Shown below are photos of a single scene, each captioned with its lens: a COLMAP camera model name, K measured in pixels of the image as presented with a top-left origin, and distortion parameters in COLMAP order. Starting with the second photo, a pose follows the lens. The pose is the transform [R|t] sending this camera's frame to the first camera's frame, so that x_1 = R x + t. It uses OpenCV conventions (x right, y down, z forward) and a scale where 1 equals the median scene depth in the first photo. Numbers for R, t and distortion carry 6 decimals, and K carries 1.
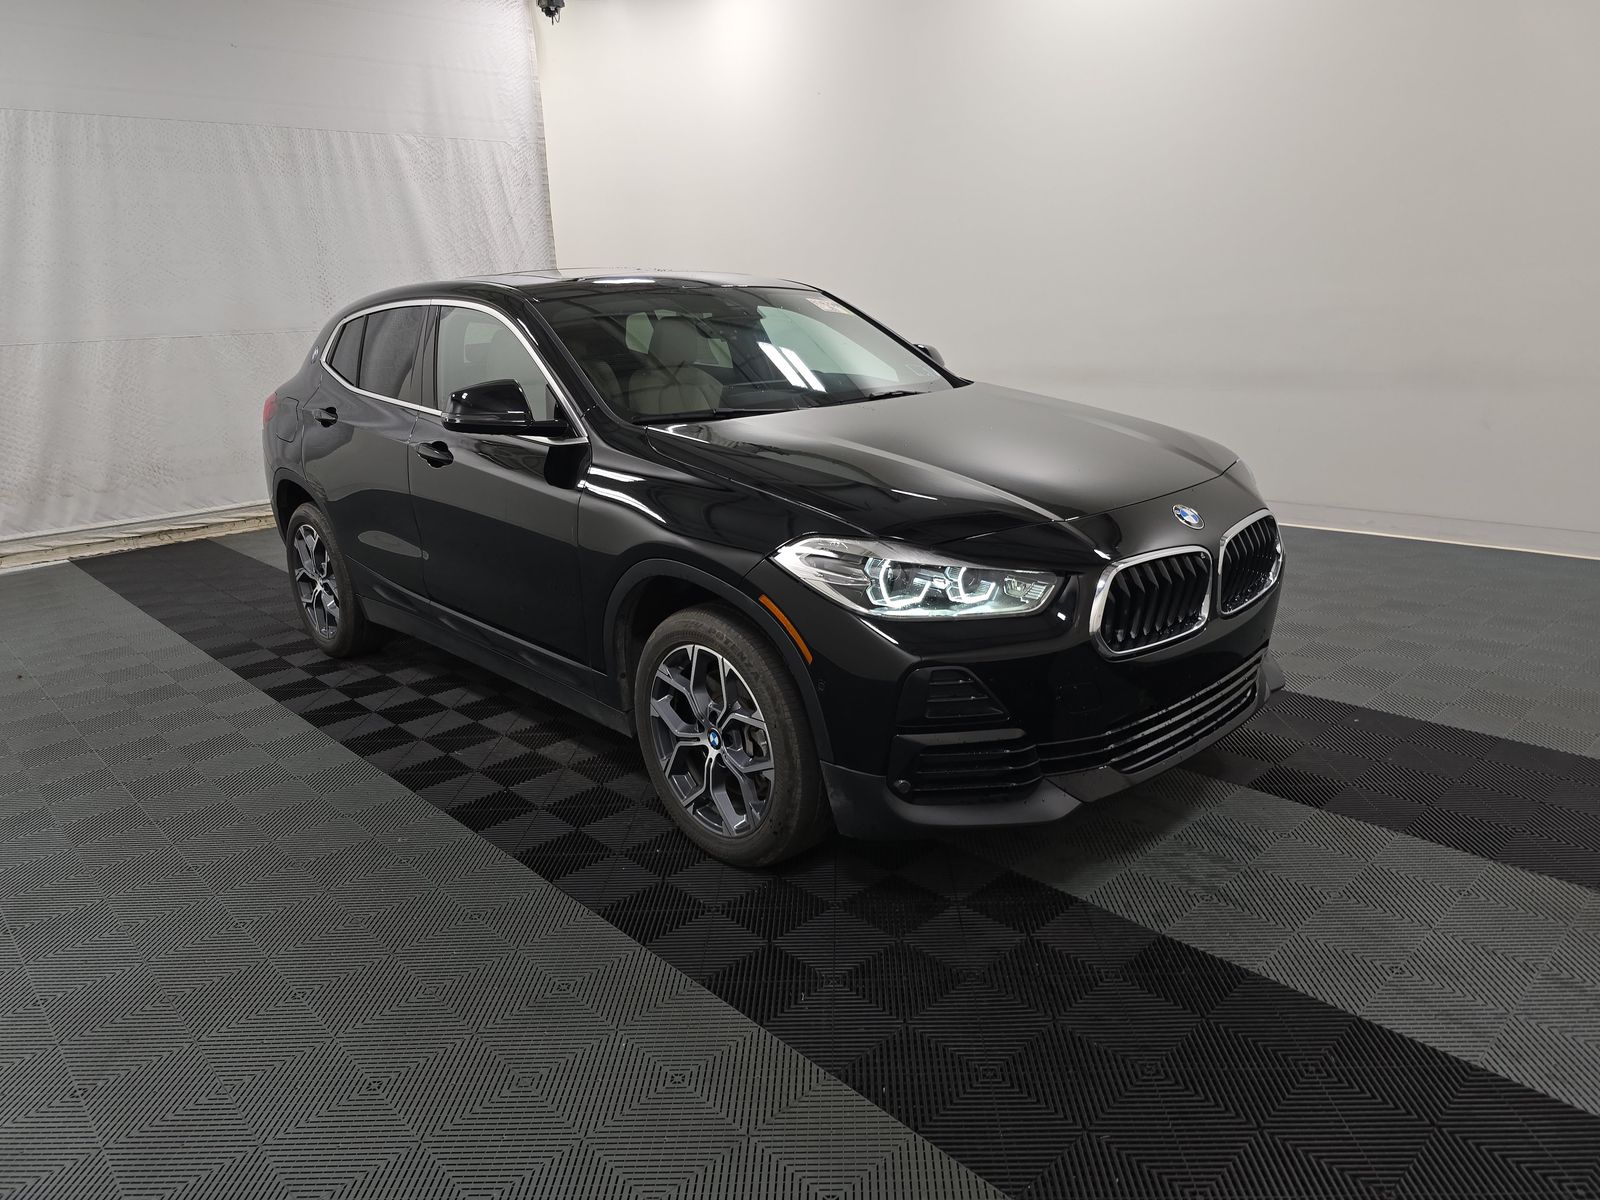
lens RADIAL K [[1078.9, 0, 800.0], [0, 1078.9, 600.0], [0, 0, 1]] dist [0.020855, -0.032716]
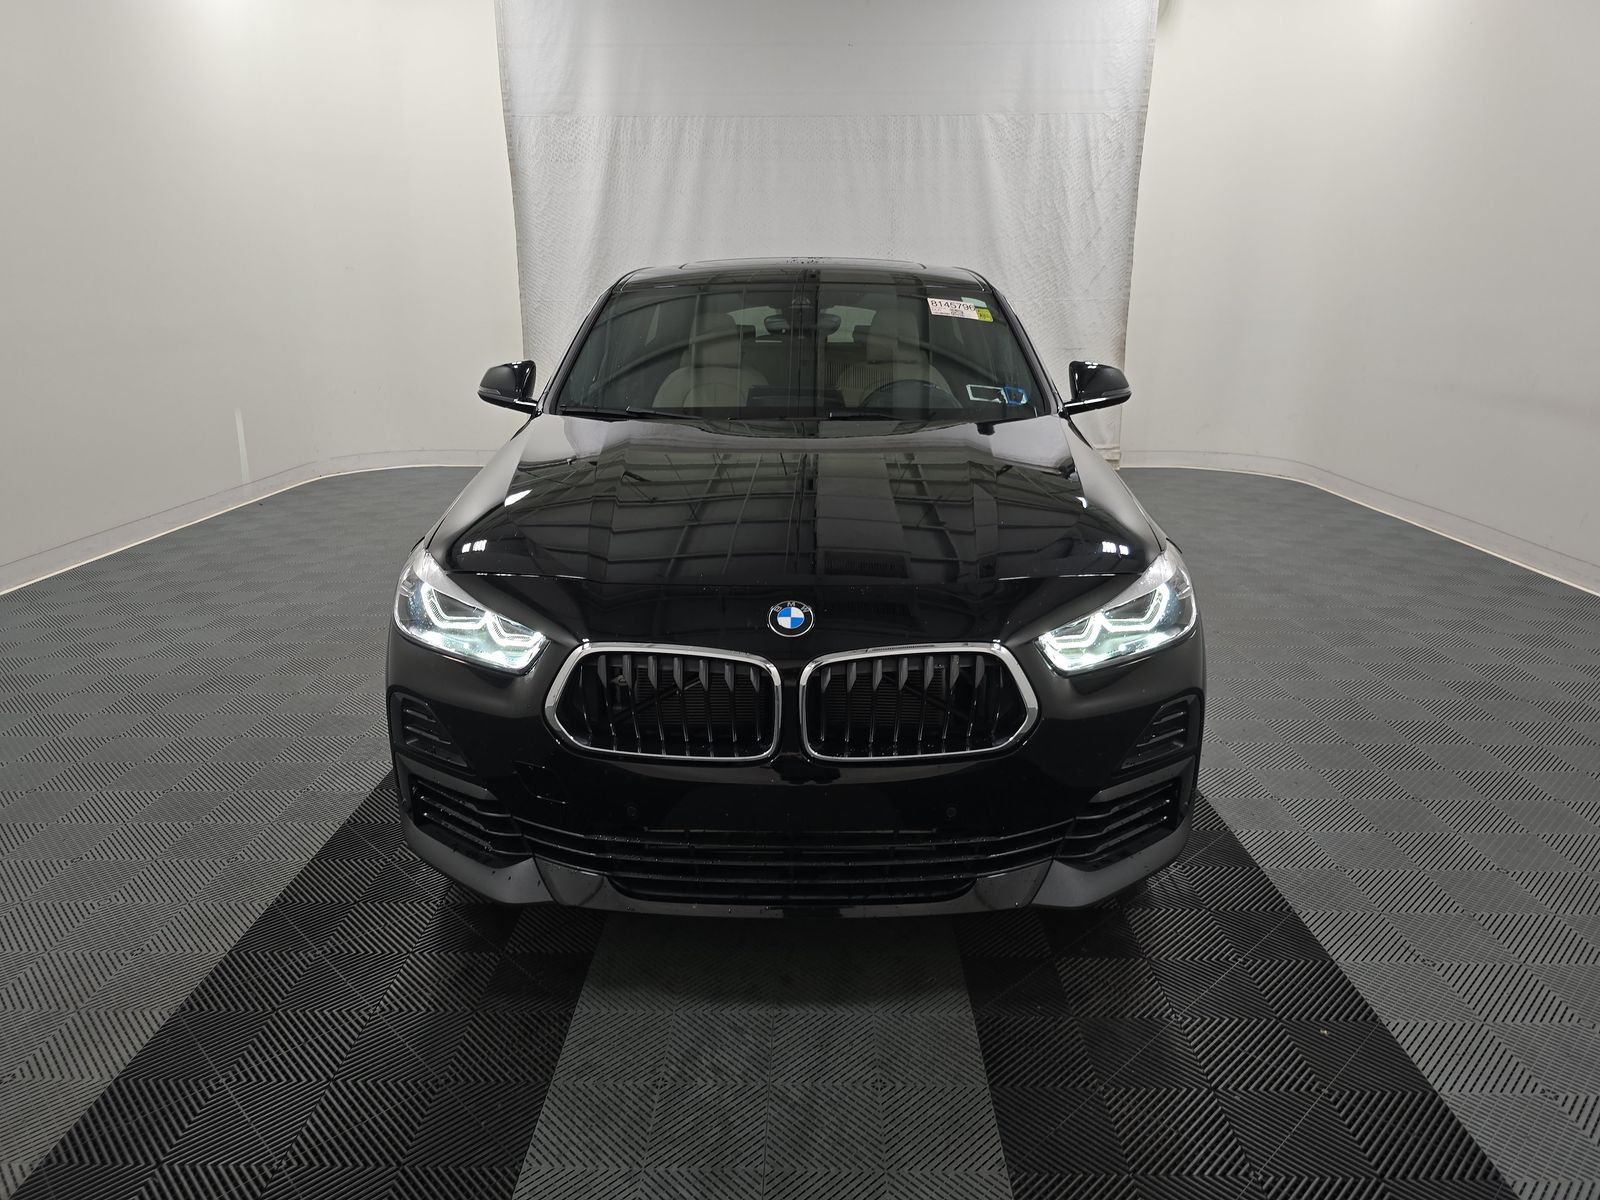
lens RADIAL K [[1078.9, 0, 800.0], [0, 1078.9, 600.0], [0, 0, 1]] dist [0.020855, -0.032716]
pose [[0.719321, 0.225022, -0.657223, 0.412059], [-0.208077, 0.972438, 0.105209, -0.078538], [0.662783, 0.061074, 0.746317, 0.213149]]
